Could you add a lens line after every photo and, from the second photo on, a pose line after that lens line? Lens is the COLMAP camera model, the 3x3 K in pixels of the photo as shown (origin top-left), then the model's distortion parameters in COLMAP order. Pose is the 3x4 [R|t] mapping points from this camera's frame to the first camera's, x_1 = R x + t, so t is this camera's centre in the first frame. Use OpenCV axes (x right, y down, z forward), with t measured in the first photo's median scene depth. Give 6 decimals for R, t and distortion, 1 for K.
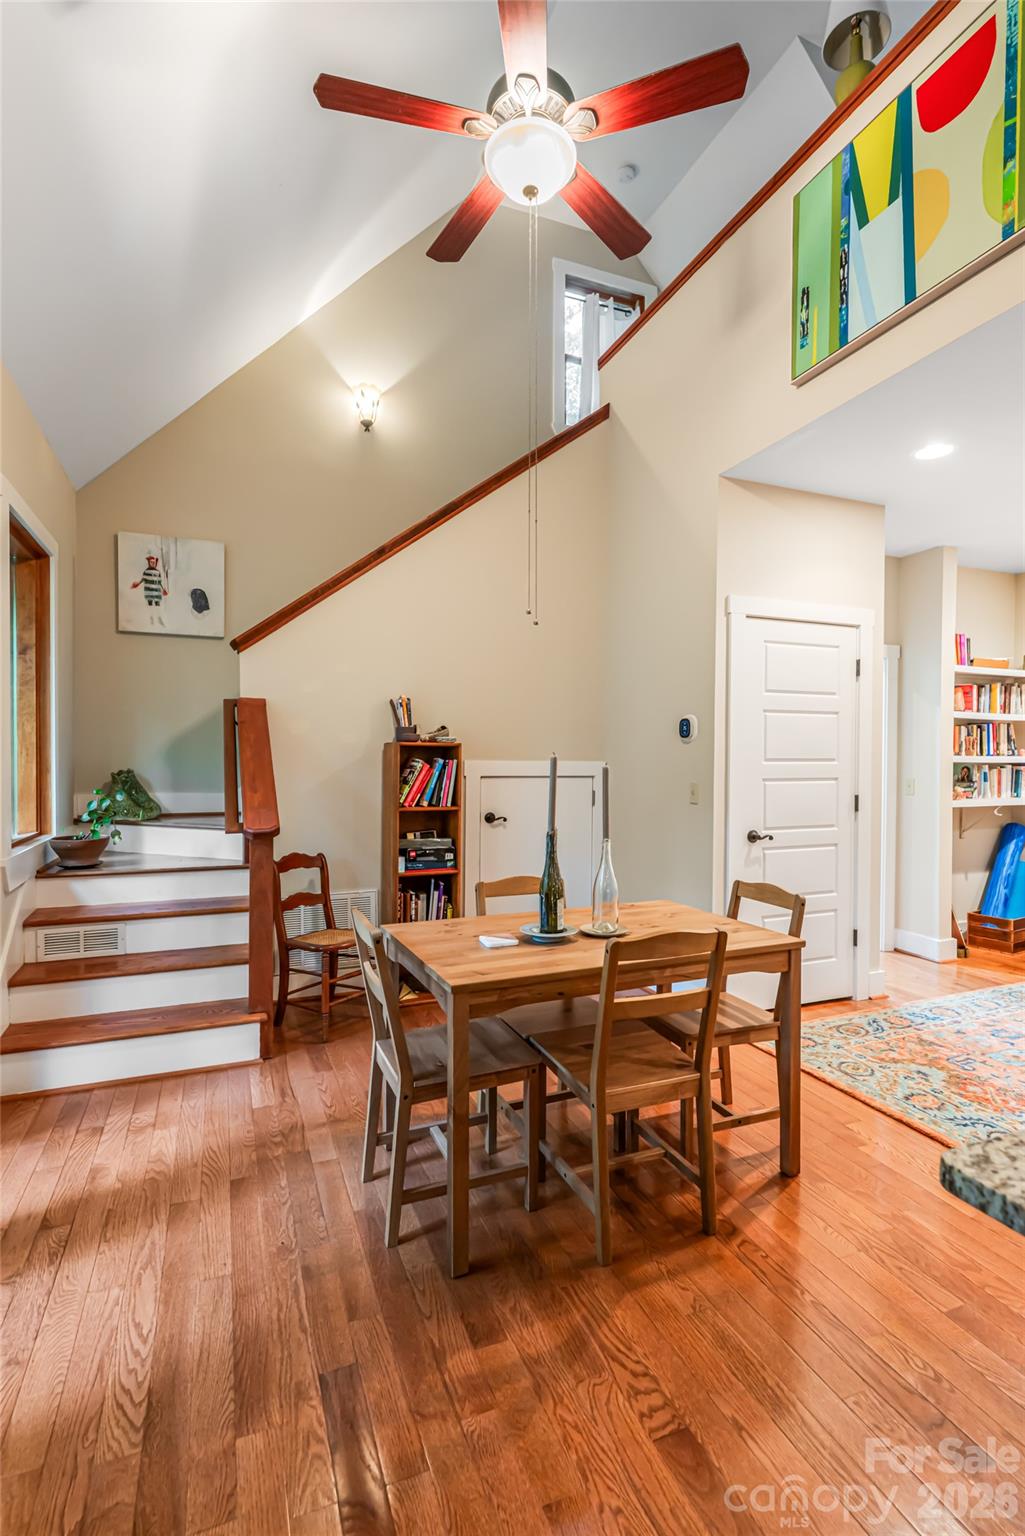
lens RADIAL K [[737.8, 0, 522.0], [0, 737.8, 768.5], [0, 0, 1]] dist [0.000355, 0.000189]
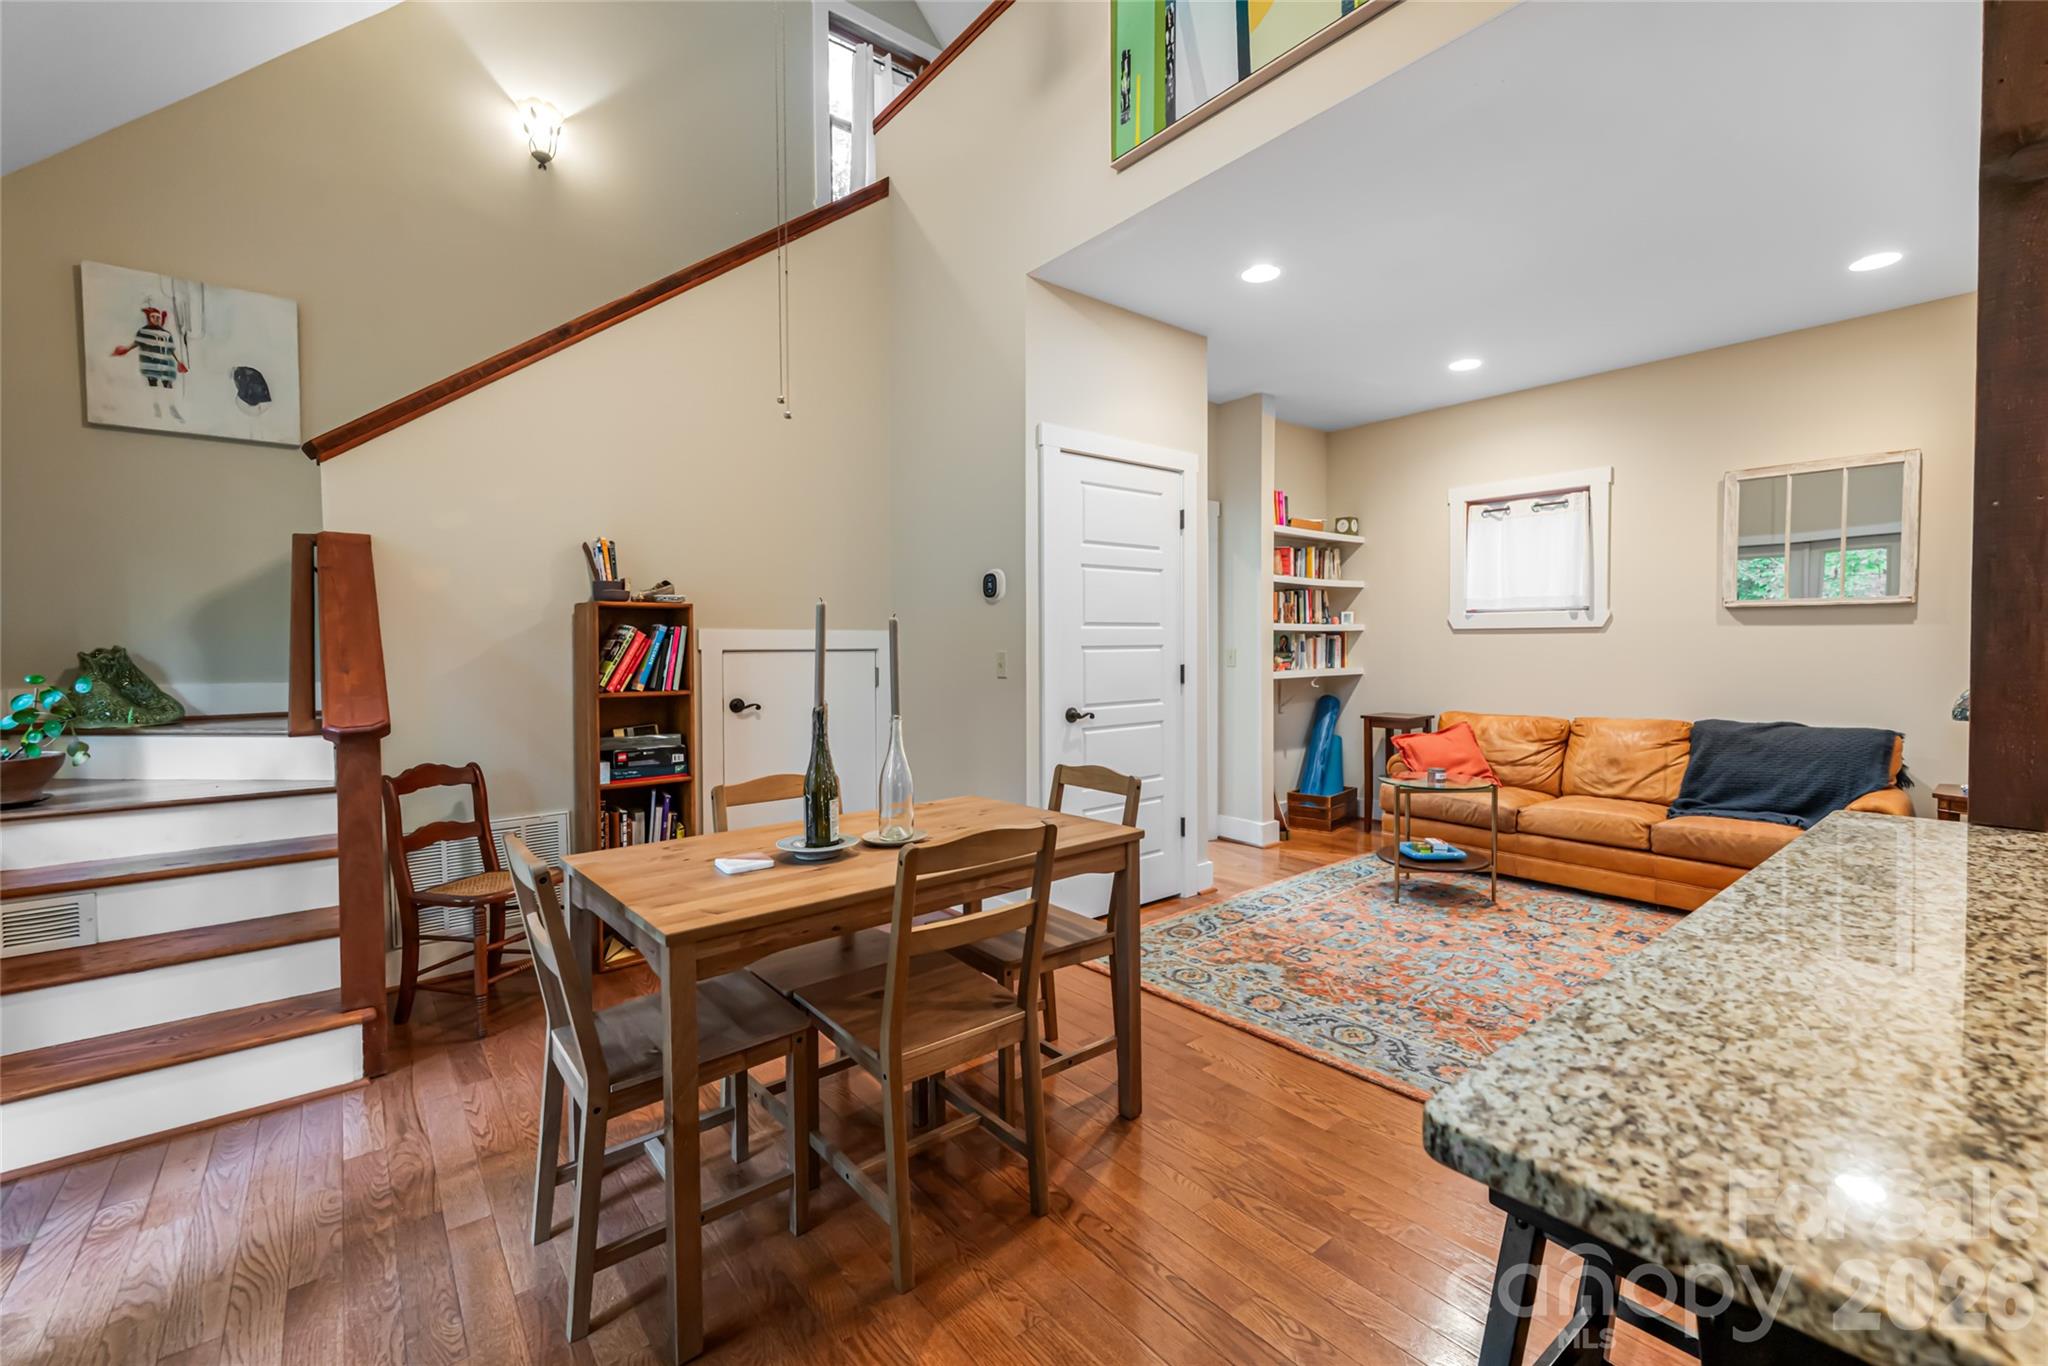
lens RADIAL K [[860.9, 0, 1066.5], [0, 860.9, 665.9], [0, 0, 1]] dist [-0.000464, 0.000336]
pose [[0.950776, -0.018165, 0.309347, 0.005830], [0.014379, 0.999791, 0.014515, 0.021606], [-0.309546, -0.009353, 0.950838, 0.071917]]
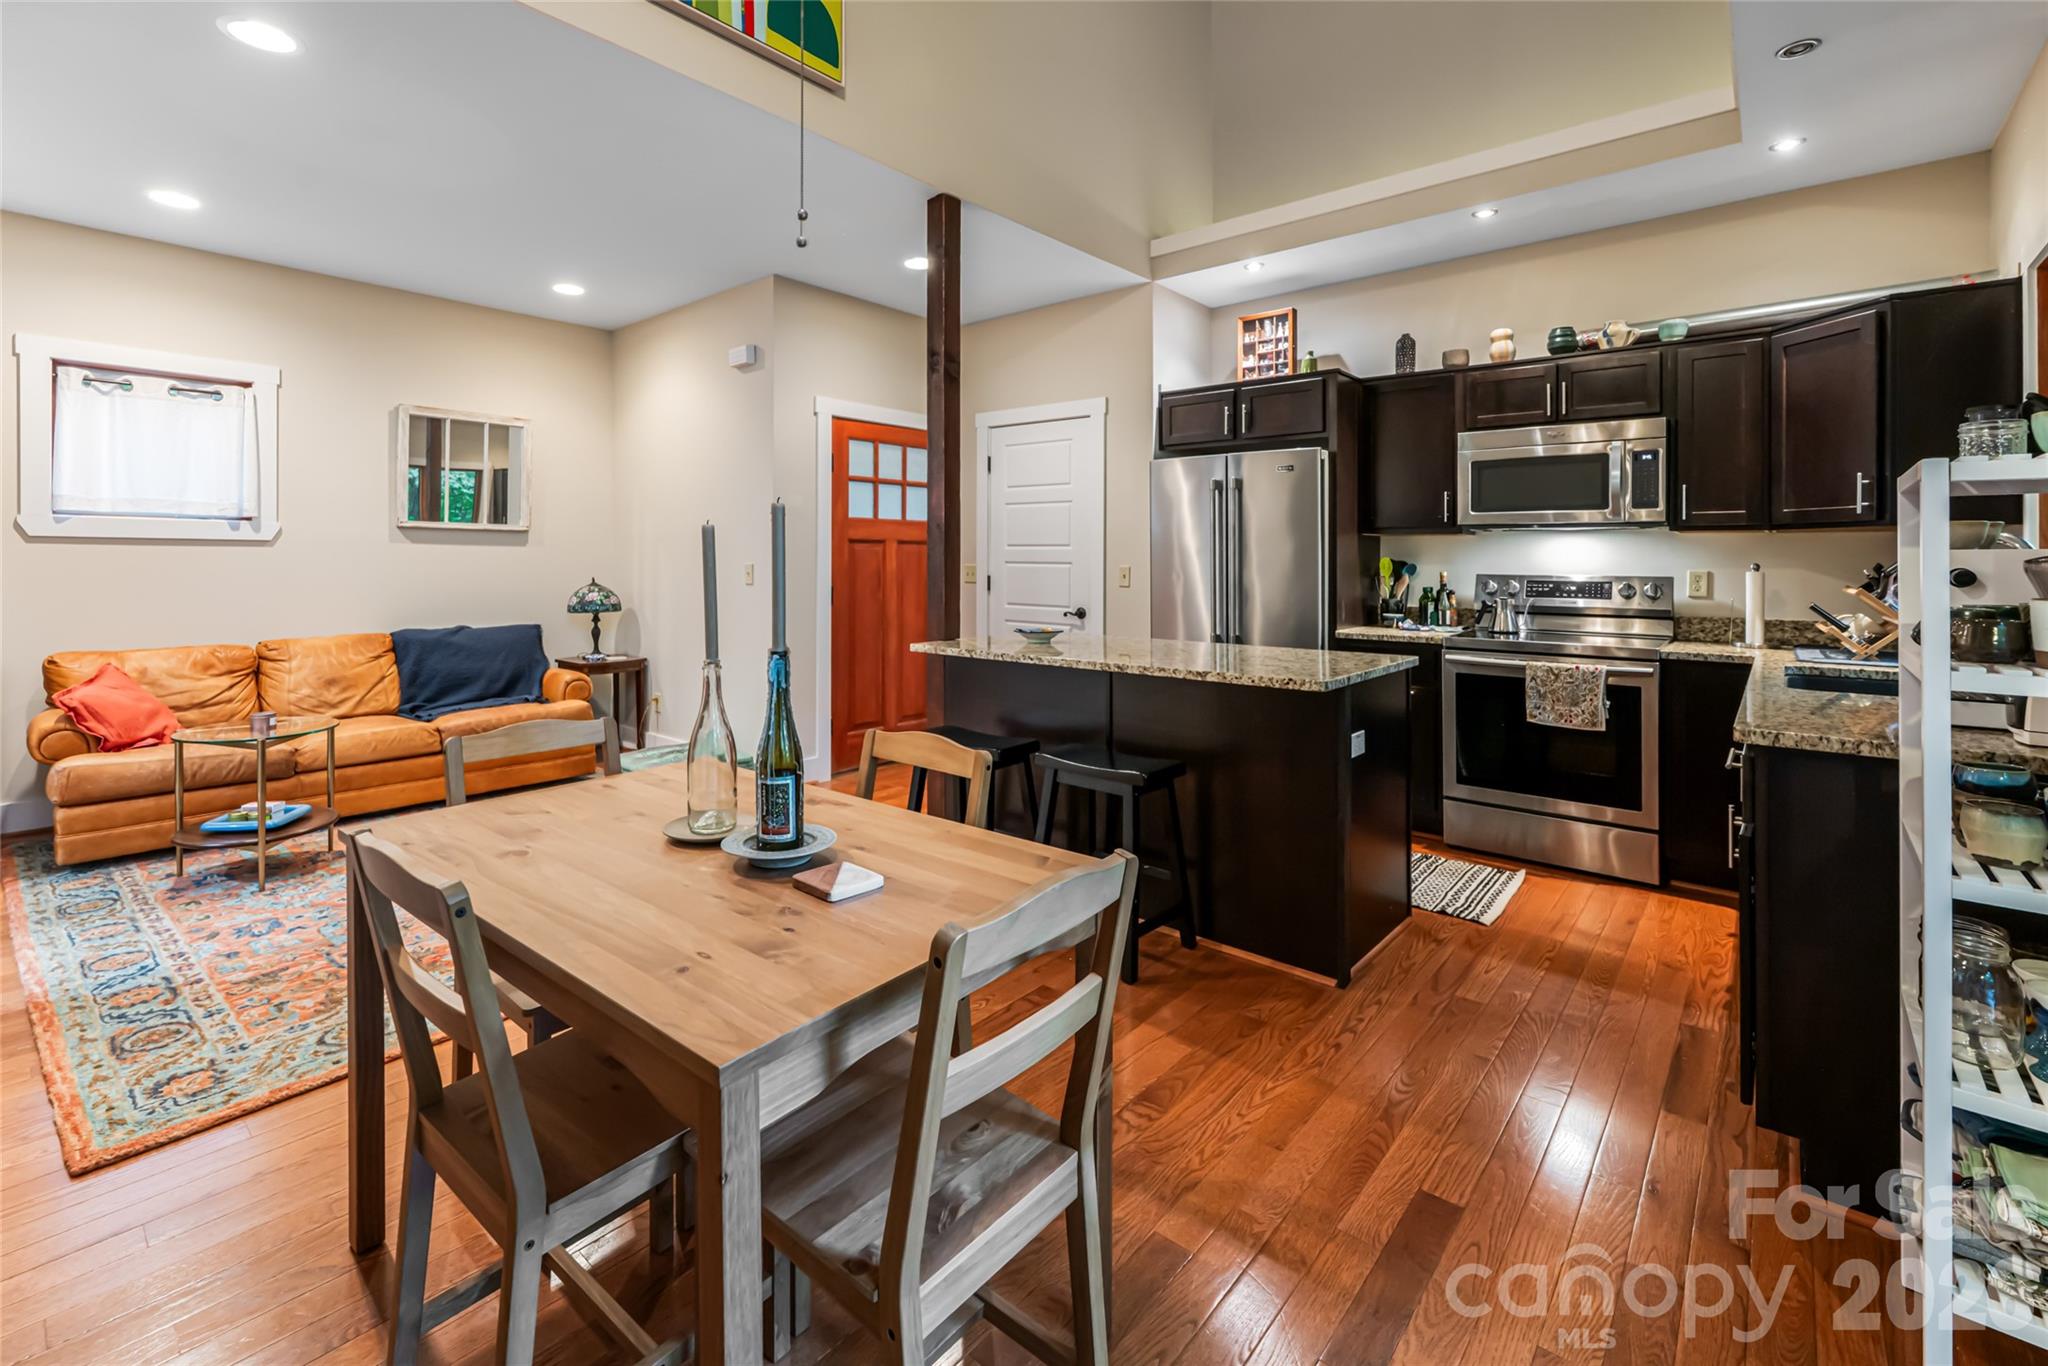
lens RADIAL K [[892.2, 0, 991.9], [0, 892.2, 564.4], [0, 0, 1]] dist [0.000036, 0.000327]
pose [[-0.445124, -0.012850, 0.895377, -0.352859], [0.002446, 0.999876, 0.015566, 0.009680], [-0.895466, 0.009119, -0.445037, 0.689928]]
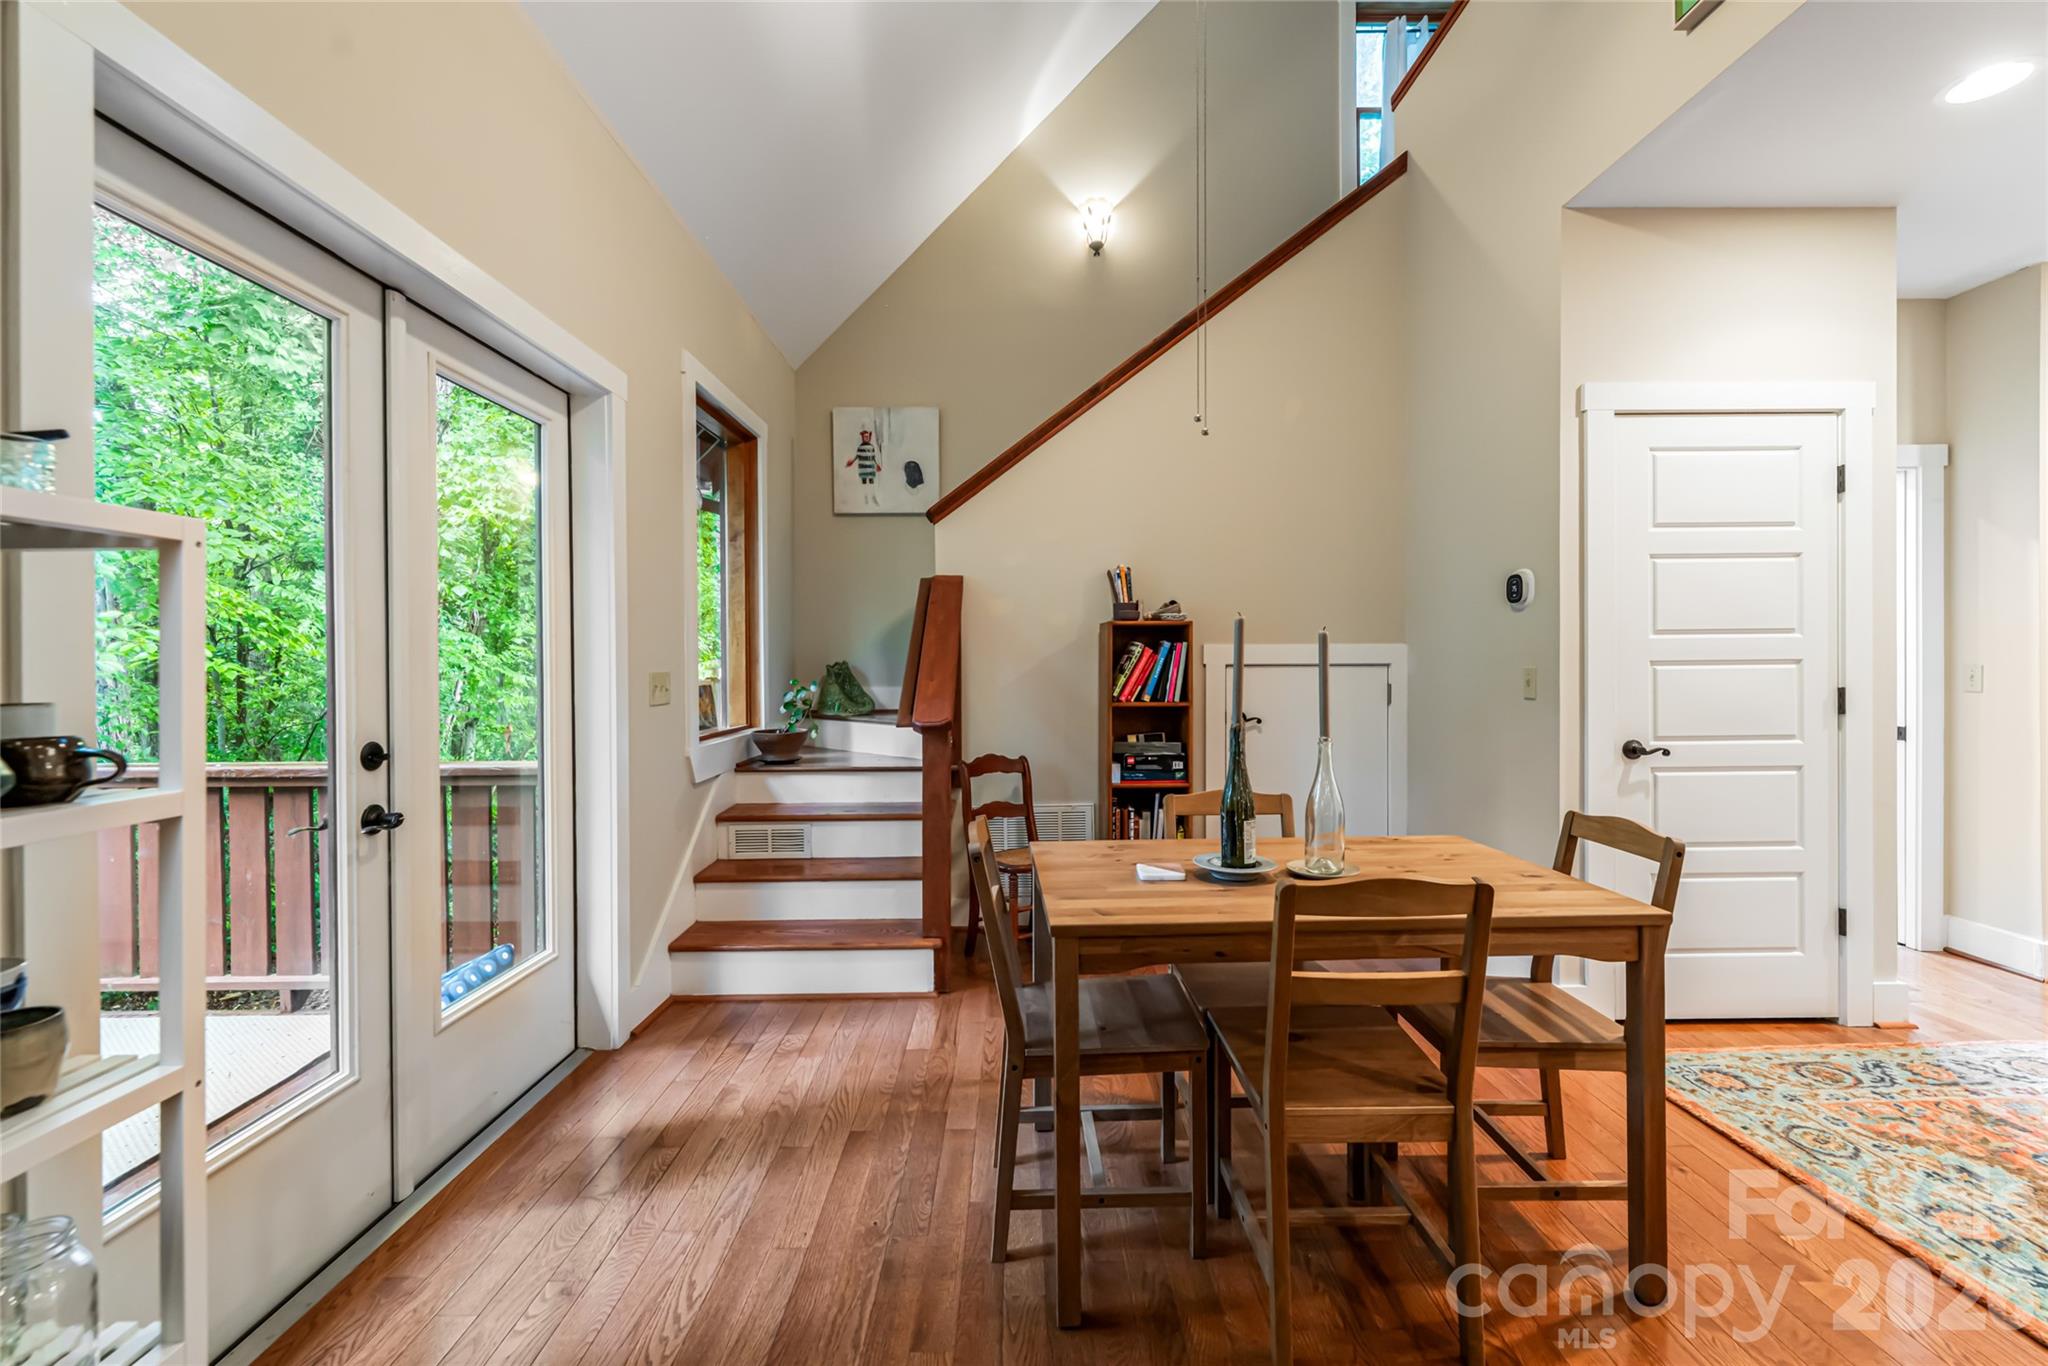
lens RADIAL K [[858.4, 0, 1023.8], [0, 858.4, 665.2], [0, 0, 1]] dist [-0.000727, 0.000505]
pose [[0.928369, -0.009212, -0.371545, 0.094243], [0.006077, 0.999935, -0.009606, 0.021294], [0.371610, 0.006660, 0.928365, 0.094732]]
